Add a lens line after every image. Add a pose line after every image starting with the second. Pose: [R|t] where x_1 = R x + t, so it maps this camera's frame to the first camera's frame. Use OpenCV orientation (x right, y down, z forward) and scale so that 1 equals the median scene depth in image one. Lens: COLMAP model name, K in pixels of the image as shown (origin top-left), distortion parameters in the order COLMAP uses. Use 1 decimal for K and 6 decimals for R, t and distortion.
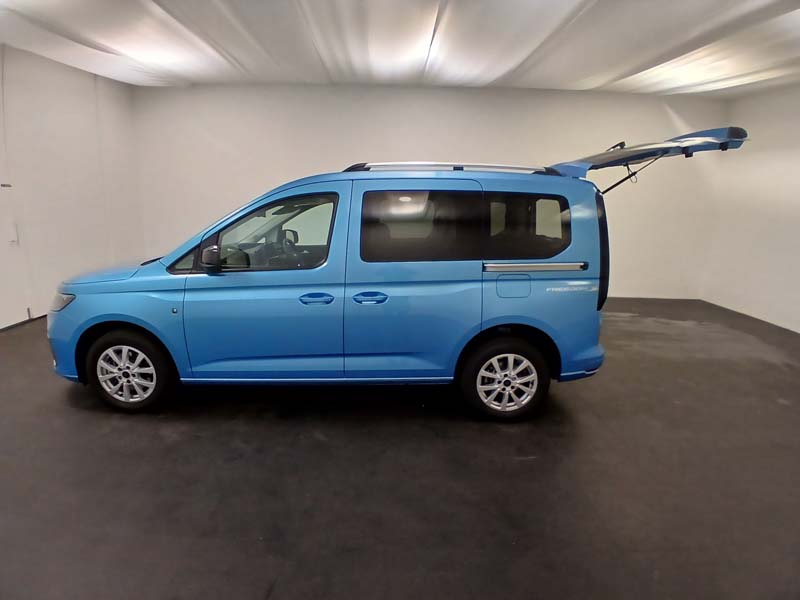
lens RADIAL K [[386.5, 0, 396.0], [0, 386.5, 299.5], [0, 0, 1]] dist [0.000921, -0.006292]
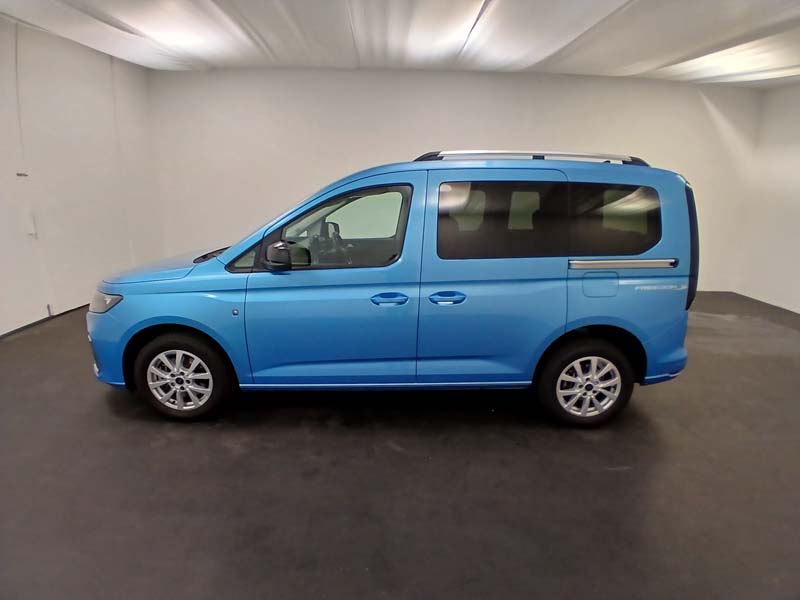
lens RADIAL K [[386.5, 0, 404.4], [0, 386.5, 296.5], [0, 0, 1]] dist [0.000921, -0.006292]
pose [[0.999848, -0.003422, 0.017077, -0.172043], [0.003123, 0.999842, 0.017474, -0.022165], [-0.017134, -0.017418, 0.999701, 0.067486]]
